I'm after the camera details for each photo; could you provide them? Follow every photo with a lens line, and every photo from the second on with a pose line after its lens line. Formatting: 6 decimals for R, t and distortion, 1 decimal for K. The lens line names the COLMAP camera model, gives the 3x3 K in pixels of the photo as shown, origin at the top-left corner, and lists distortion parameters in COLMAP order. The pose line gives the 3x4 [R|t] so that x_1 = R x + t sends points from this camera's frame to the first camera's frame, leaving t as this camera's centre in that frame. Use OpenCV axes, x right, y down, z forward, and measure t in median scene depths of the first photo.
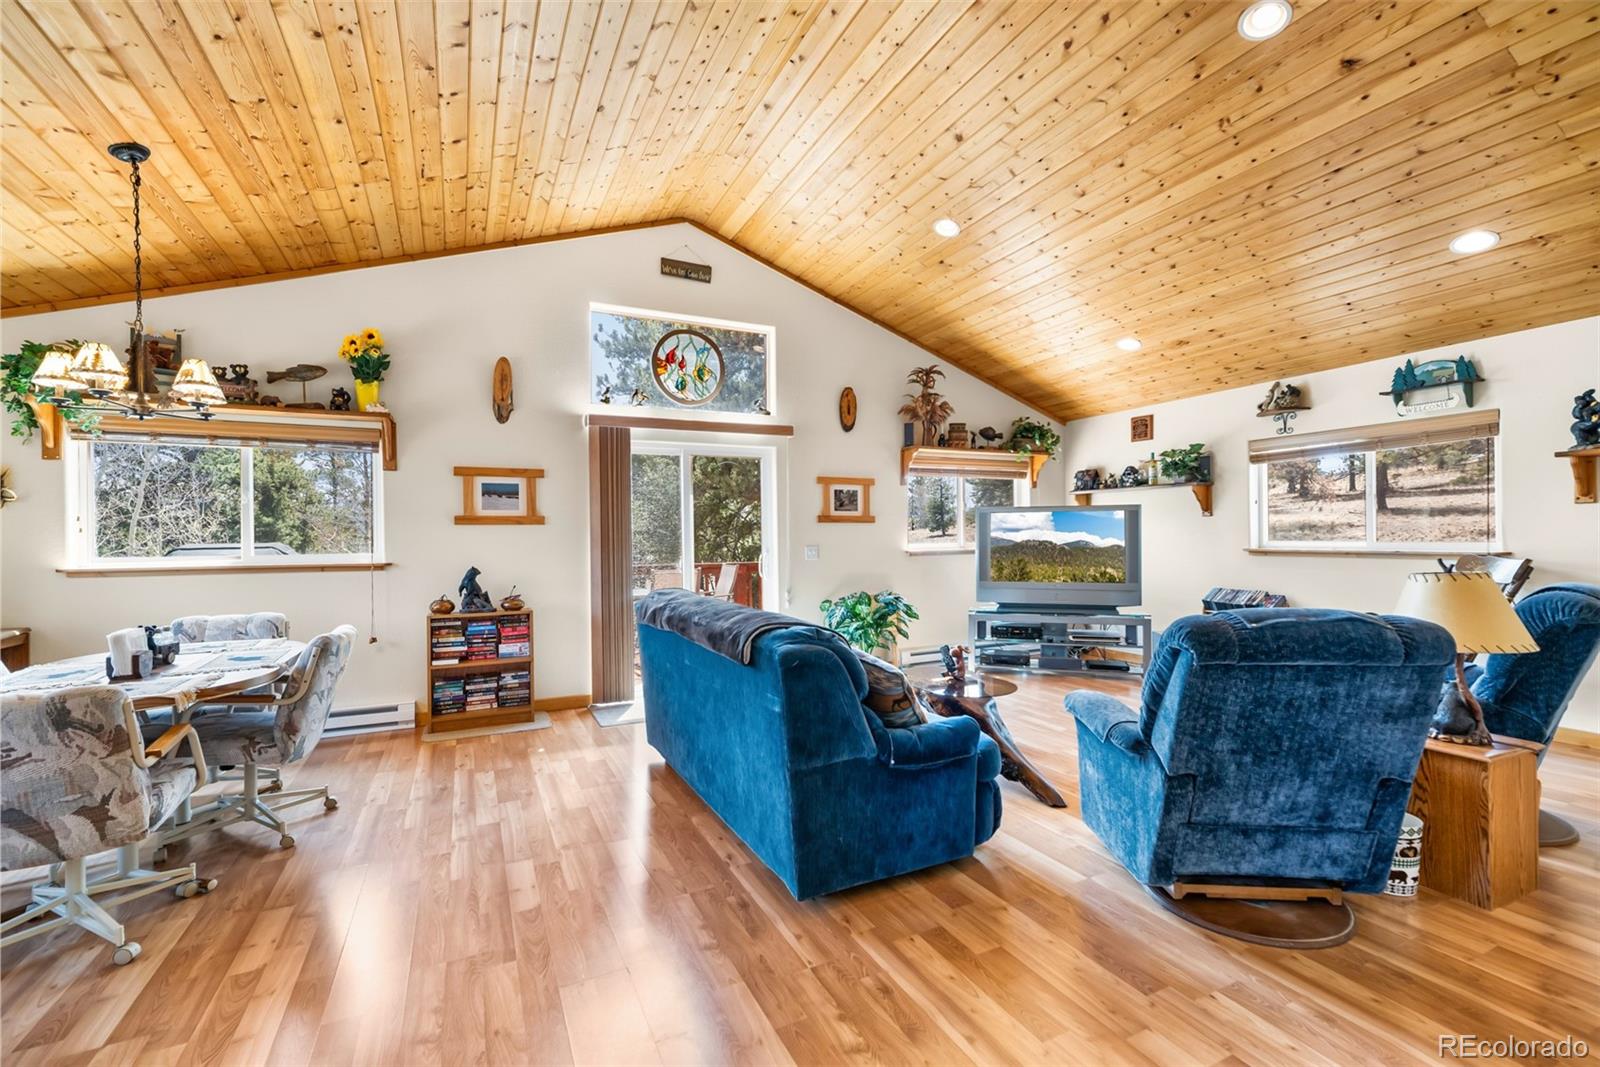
lens RADIAL K [[692.4, 0, 808.1], [0, 692.4, 536.4], [0, 0, 1]] dist [0.007374, 0.000740]
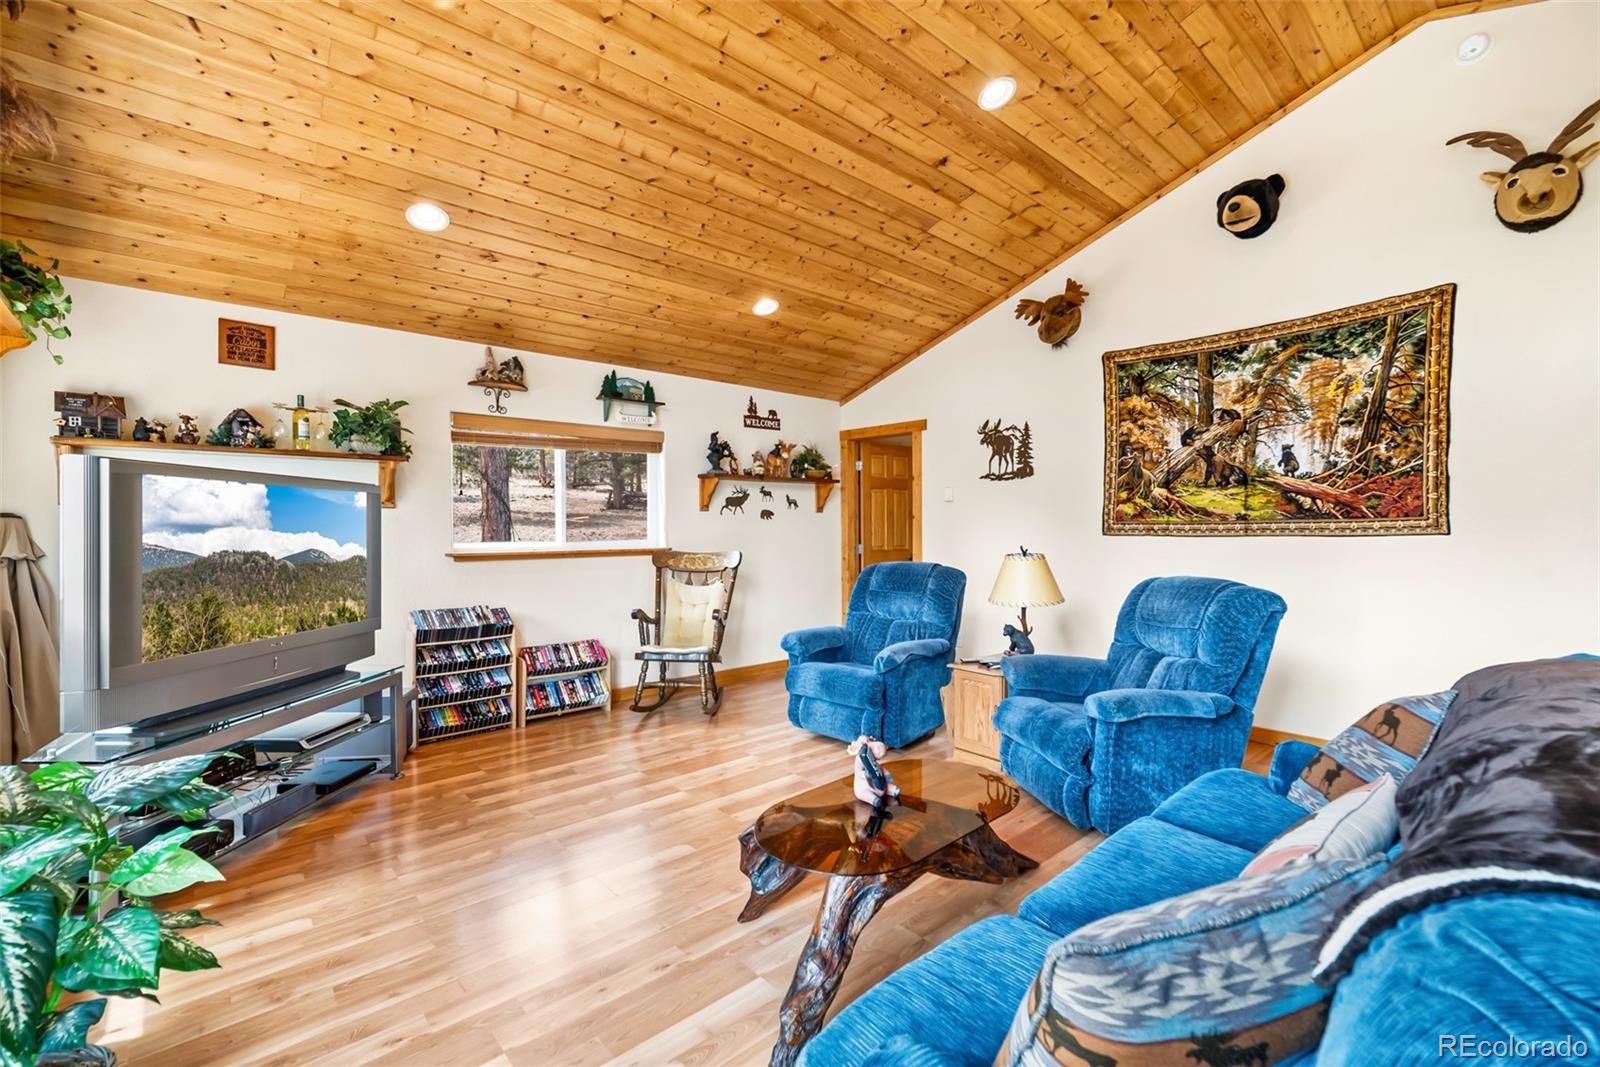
lens RADIAL K [[692.4, 0, 782.1], [0, 692.4, 537.7], [0, 0, 1]] dist [0.007374, 0.000740]
pose [[-0.237366, -0.003623, 0.971413, -0.217940], [0.008837, 0.999944, 0.005889, -0.000644], [-0.971380, 0.009983, -0.237321, 0.933455]]
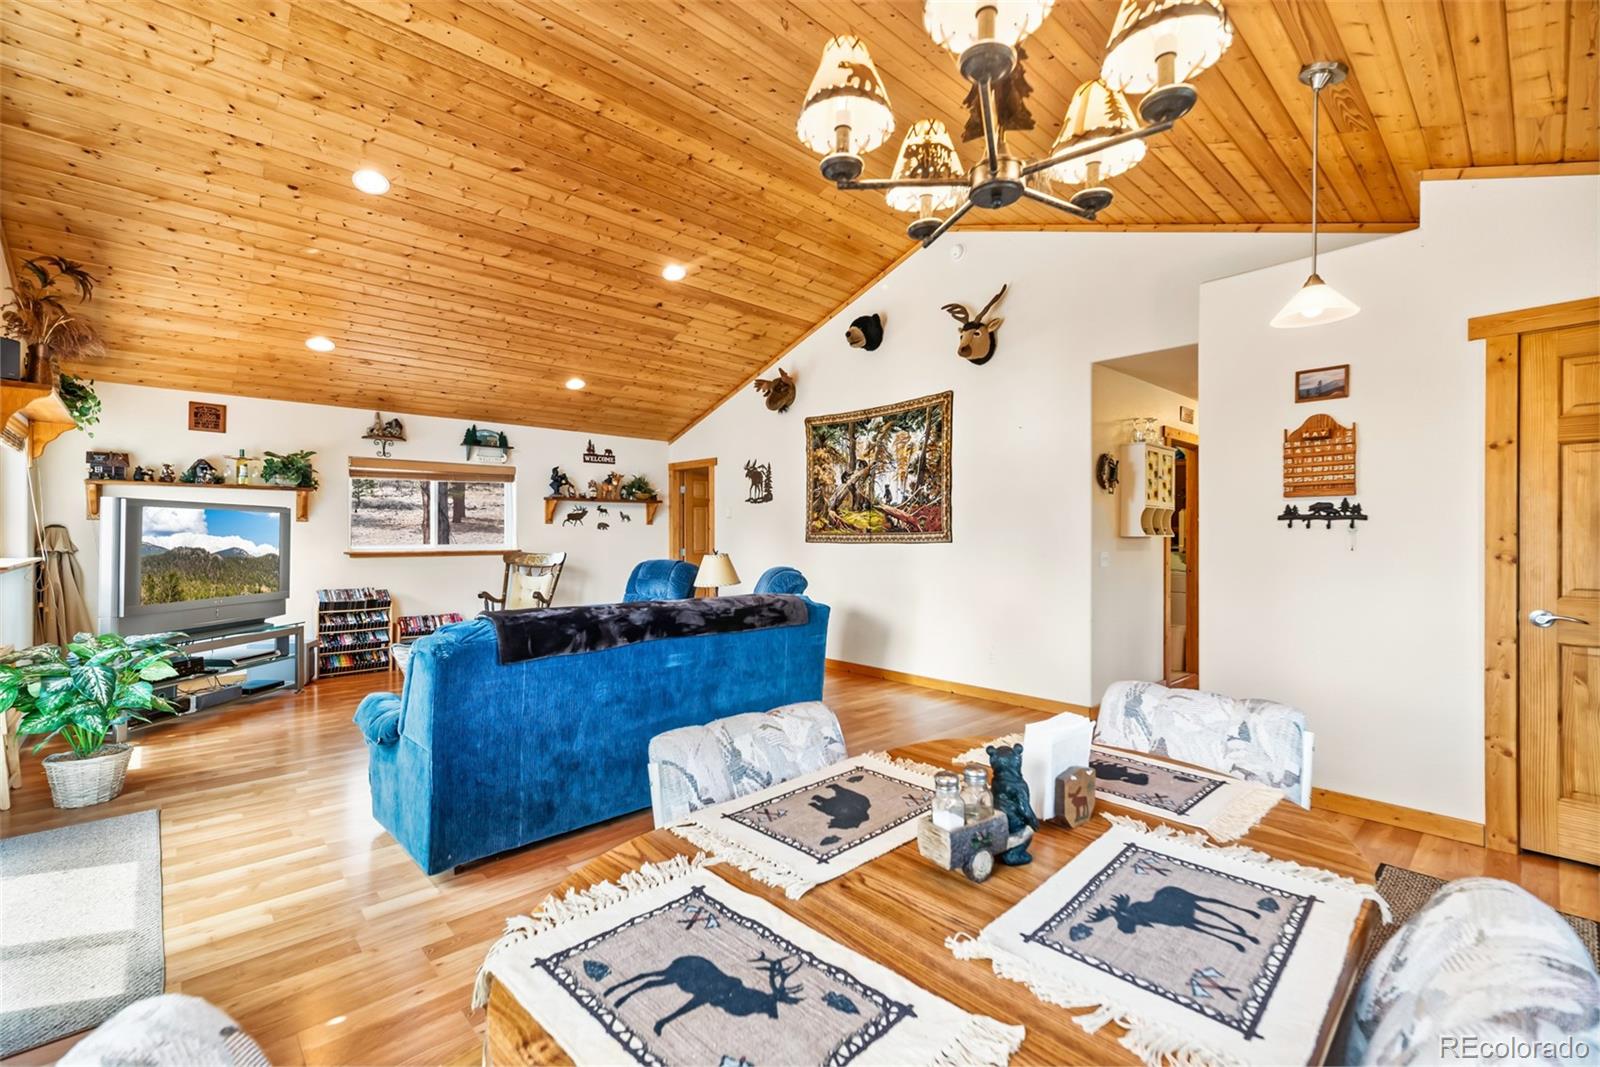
lens RADIAL K [[692.4, 0, 789.4], [0, 692.4, 536.5], [0, 0, 1]] dist [0.007374, 0.000740]
pose [[-0.257551, 0.008803, 0.966225, -0.726120], [0.003524, 0.999960, -0.008171, 0.005193], [-0.966258, 0.001300, -0.257572, 0.673842]]
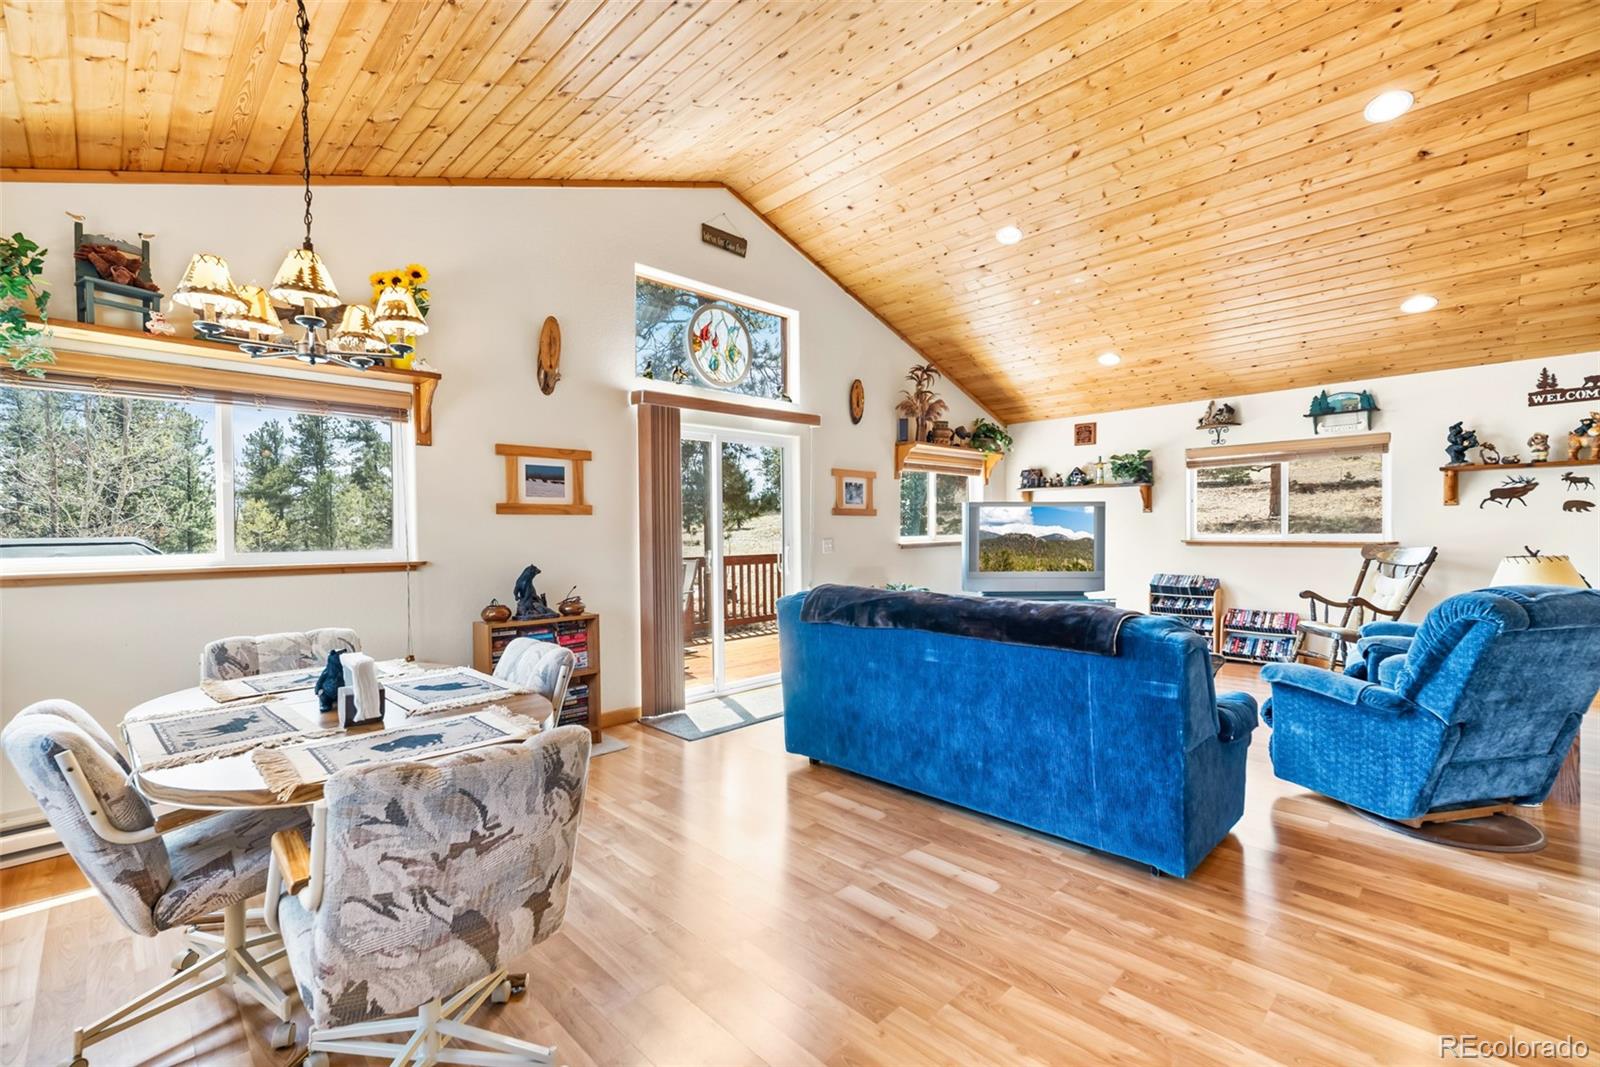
lens RADIAL K [[692.4, 0, 810.2], [0, 692.4, 537.2], [0, 0, 1]] dist [0.007374, 0.000740]
pose [[0.947230, -0.002329, 0.320547, -0.400106], [-0.000946, 0.999949, 0.010061, 0.002041], [-0.320554, -0.009833, 0.947179, 0.090607]]
